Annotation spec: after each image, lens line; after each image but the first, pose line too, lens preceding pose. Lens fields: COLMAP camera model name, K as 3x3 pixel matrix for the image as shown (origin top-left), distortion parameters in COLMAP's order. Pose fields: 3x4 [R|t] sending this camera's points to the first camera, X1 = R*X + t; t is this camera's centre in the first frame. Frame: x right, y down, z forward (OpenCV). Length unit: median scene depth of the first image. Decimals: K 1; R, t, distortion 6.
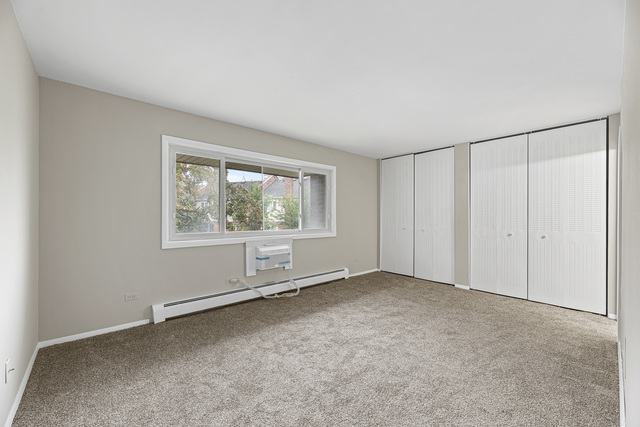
lens RADIAL K [[263.4, 0, 320.3], [0, 263.4, 214.7], [0, 0, 1]] dist [-0.002884, -0.000354]
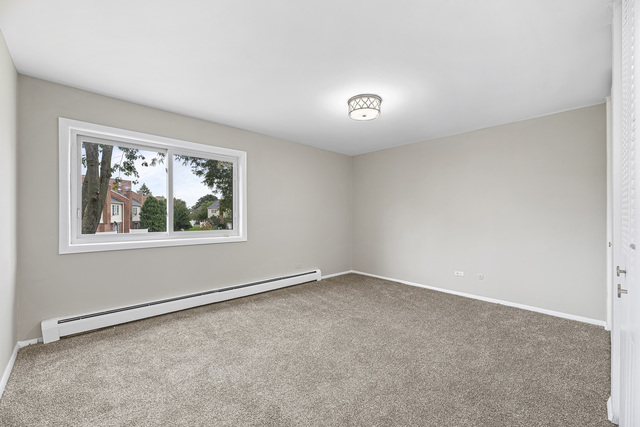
lens RADIAL K [[245.3, 0, 322.3], [0, 245.3, 214.9], [0, 0, 1]] dist [0.001504, 0.000189]
pose [[0.999896, 0.001079, -0.014370, 0.258929], [-0.001015, 0.999990, 0.004466, 0.001212], [0.014374, -0.004451, 0.999887, 0.233245]]
